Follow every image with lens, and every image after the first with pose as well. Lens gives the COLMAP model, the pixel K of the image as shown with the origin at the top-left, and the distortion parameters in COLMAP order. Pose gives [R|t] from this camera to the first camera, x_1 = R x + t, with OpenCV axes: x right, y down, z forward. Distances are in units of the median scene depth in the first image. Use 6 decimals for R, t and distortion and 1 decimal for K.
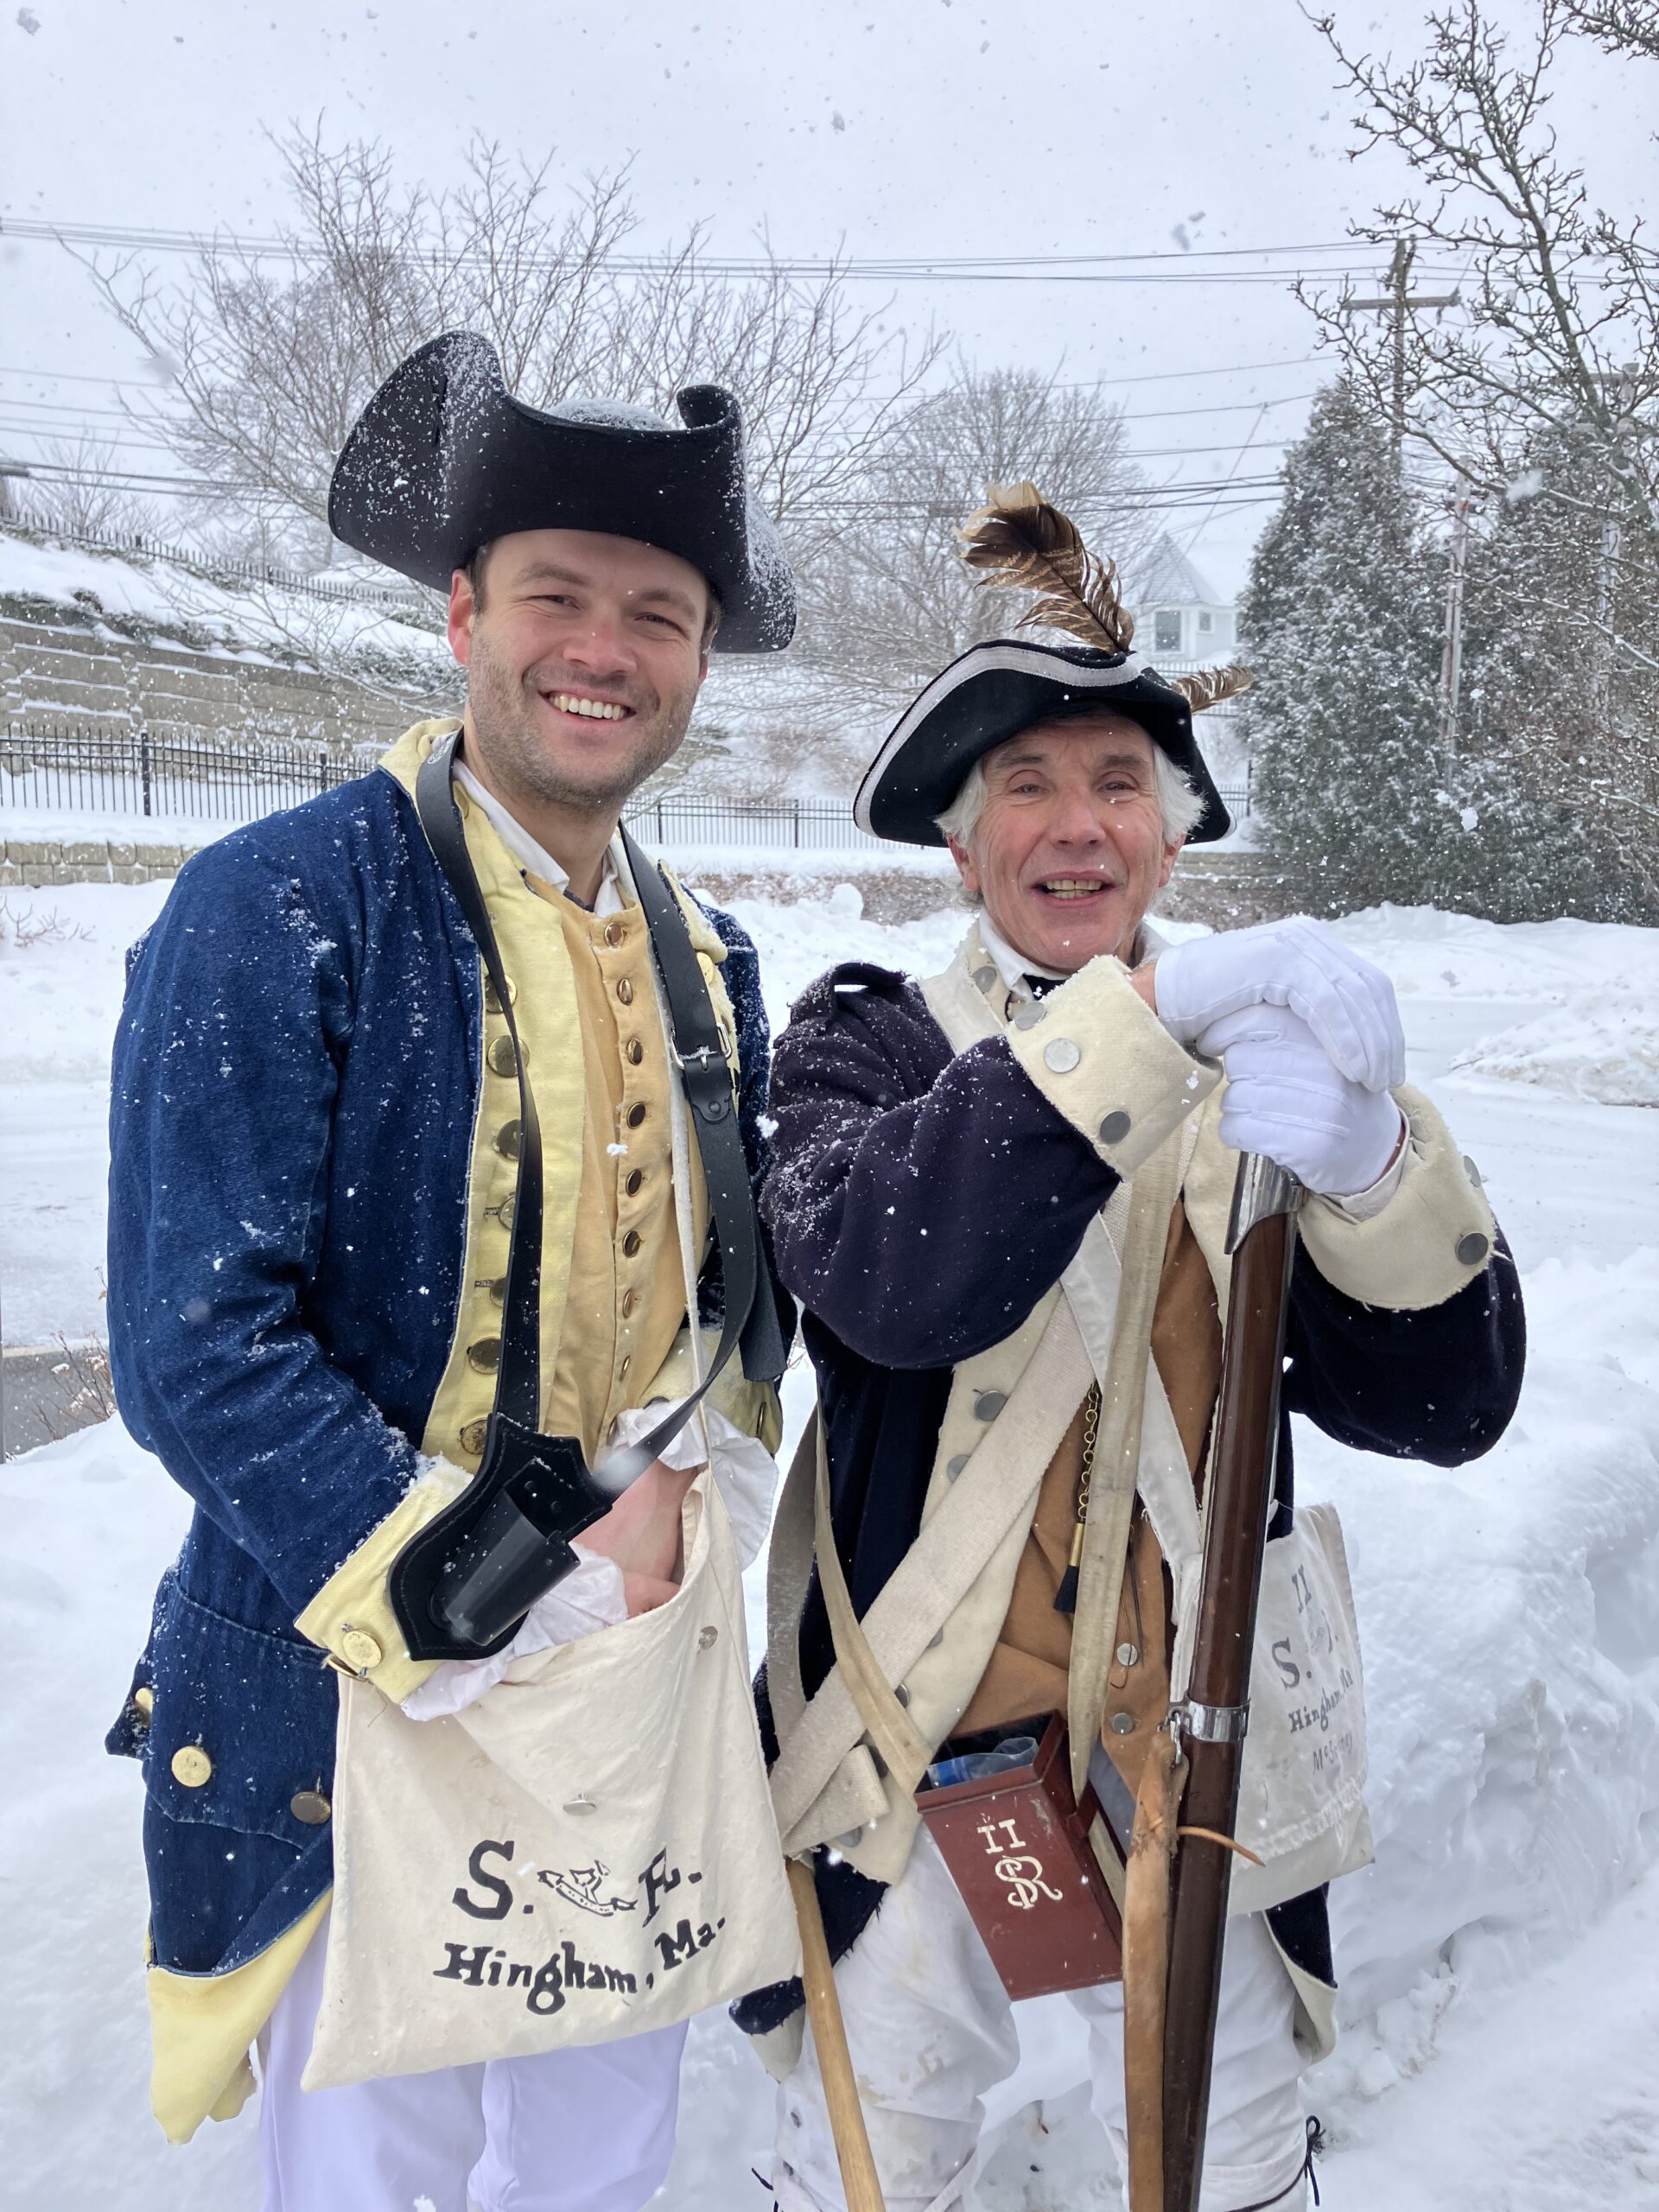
lens RADIAL K [[1780.1, 0, 815.1], [0, 1780.1, 1075.3], [0, 0, 1]] dist [0.016465, -0.009693]
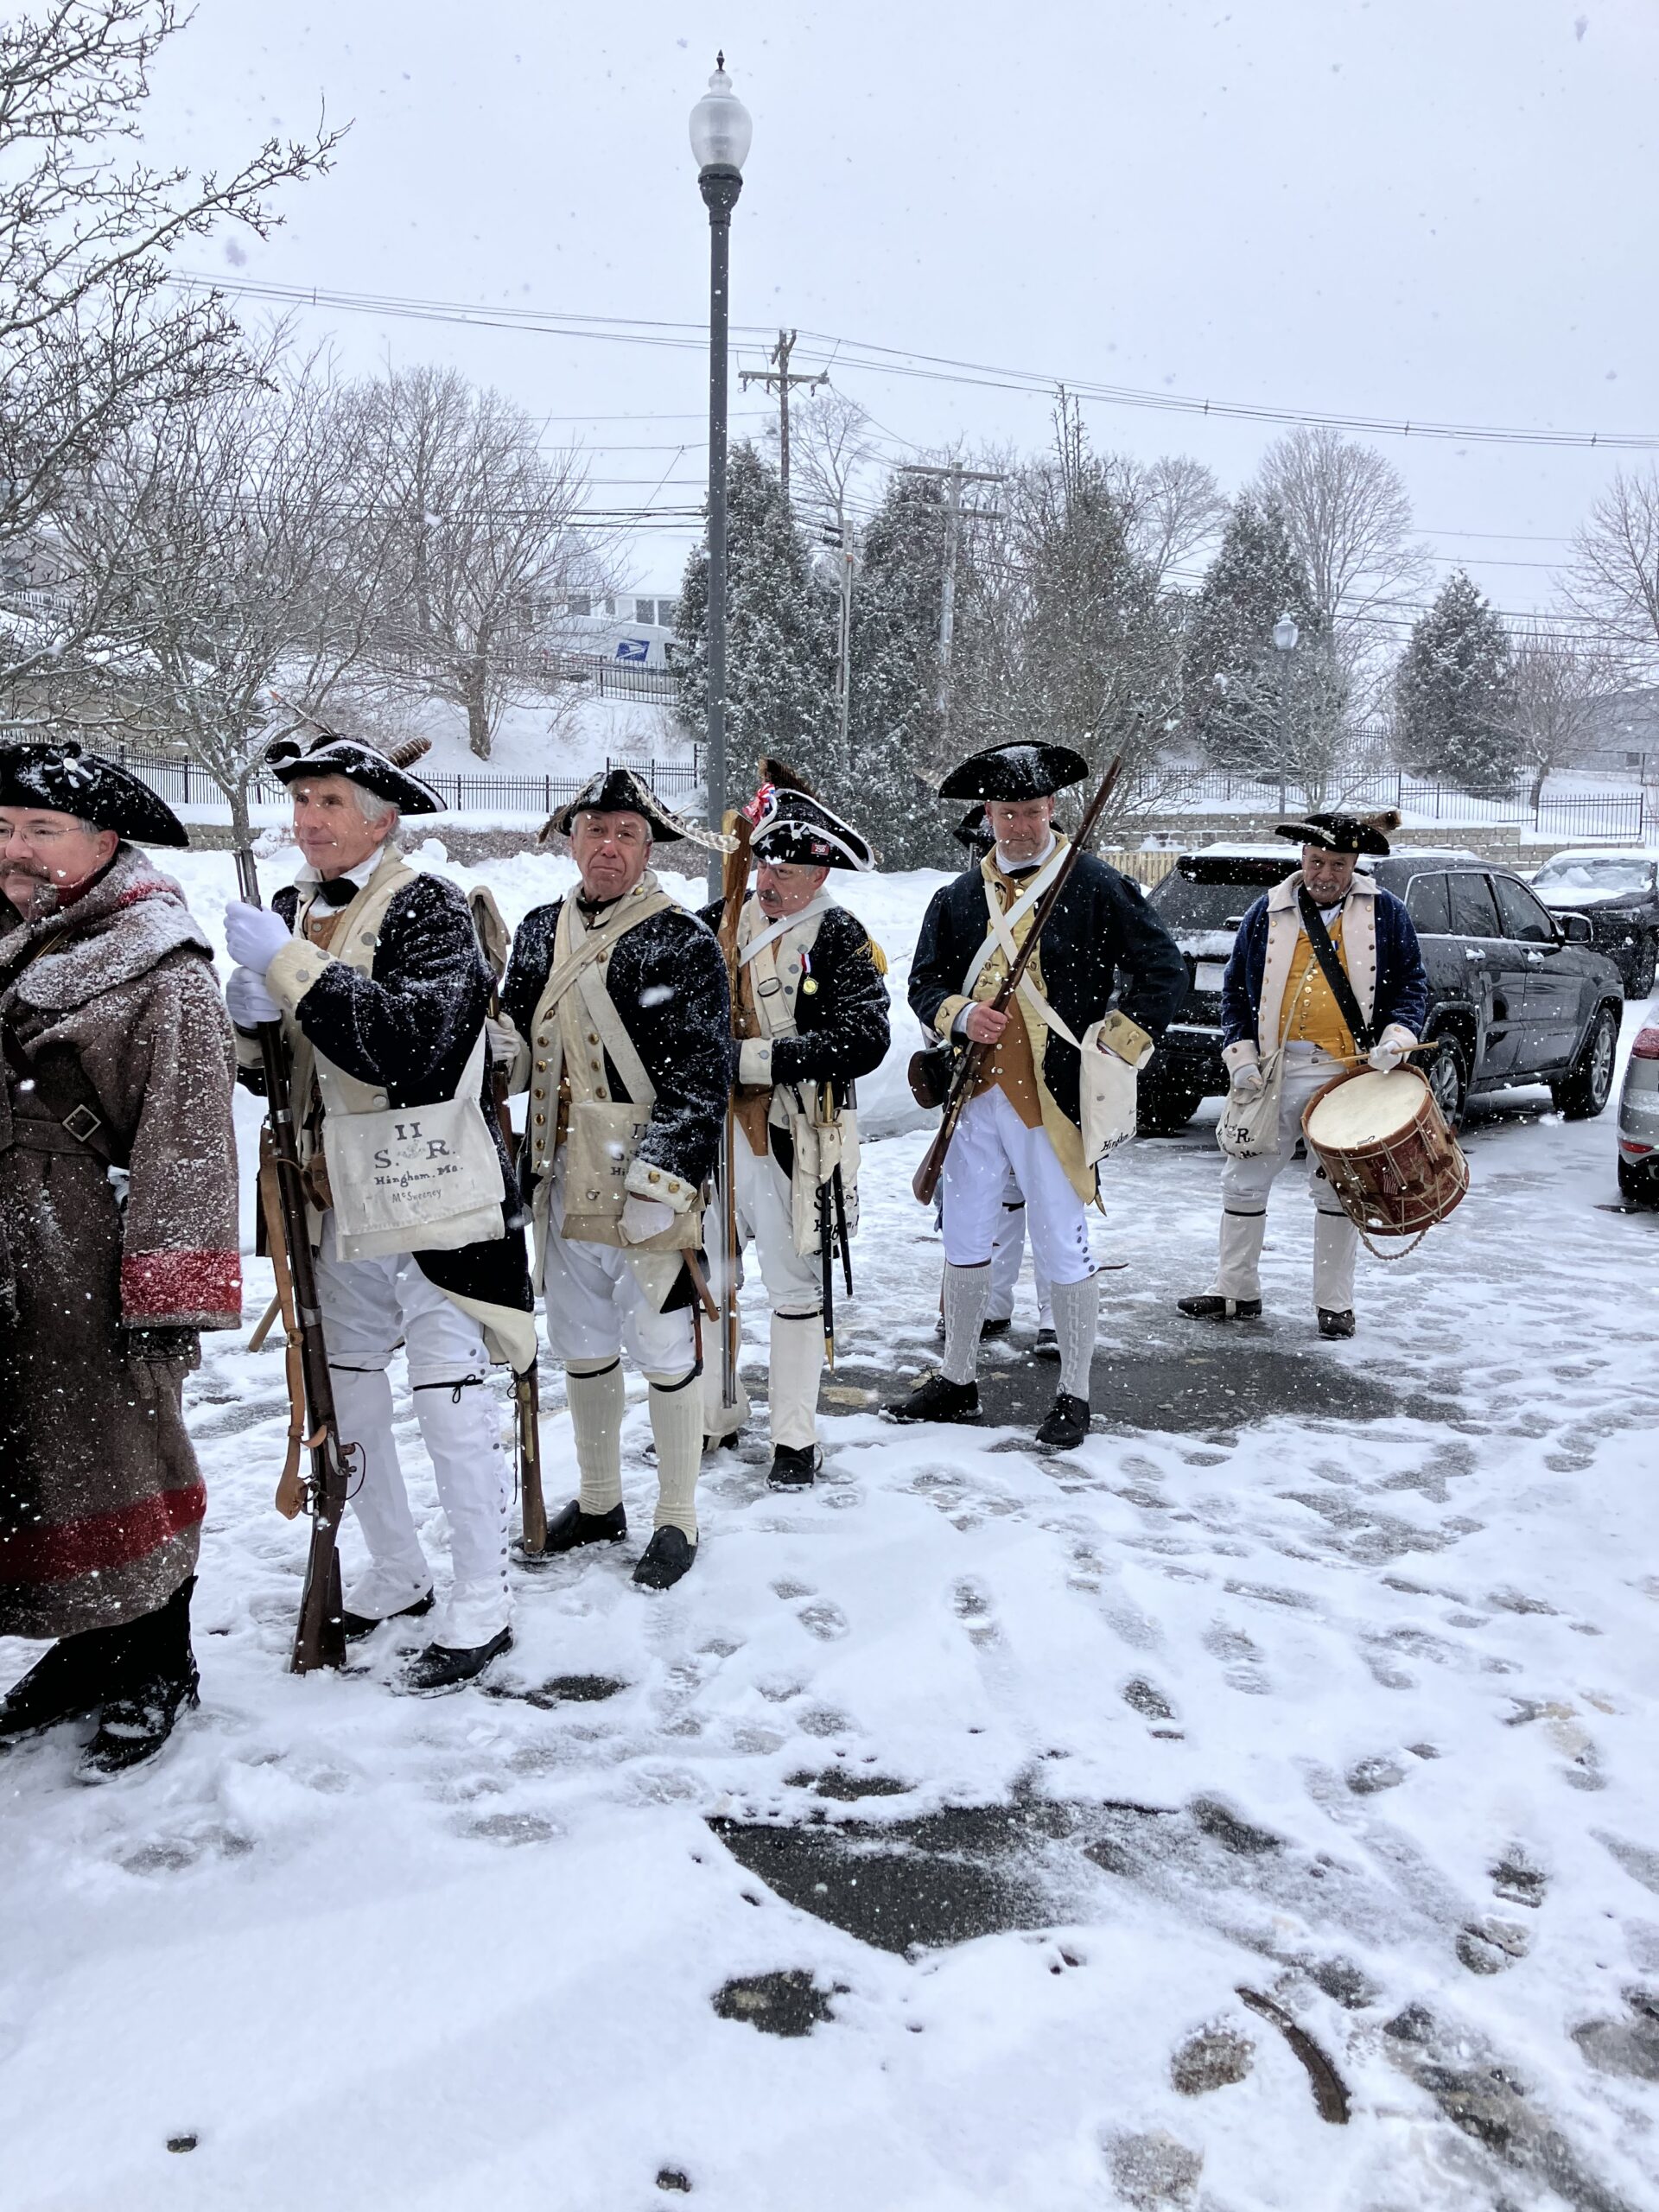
lens RADIAL K [[1780.1, 0, 859.9], [0, 1780.1, 1088.9], [0, 0, 1]] dist [0.016465, -0.009693]
pose [[0.926662, -0.046131, 0.373054, -0.144642], [0.031702, 0.998496, 0.044722, 0.018554], [-0.374556, -0.029616, 0.926731, -0.252801]]
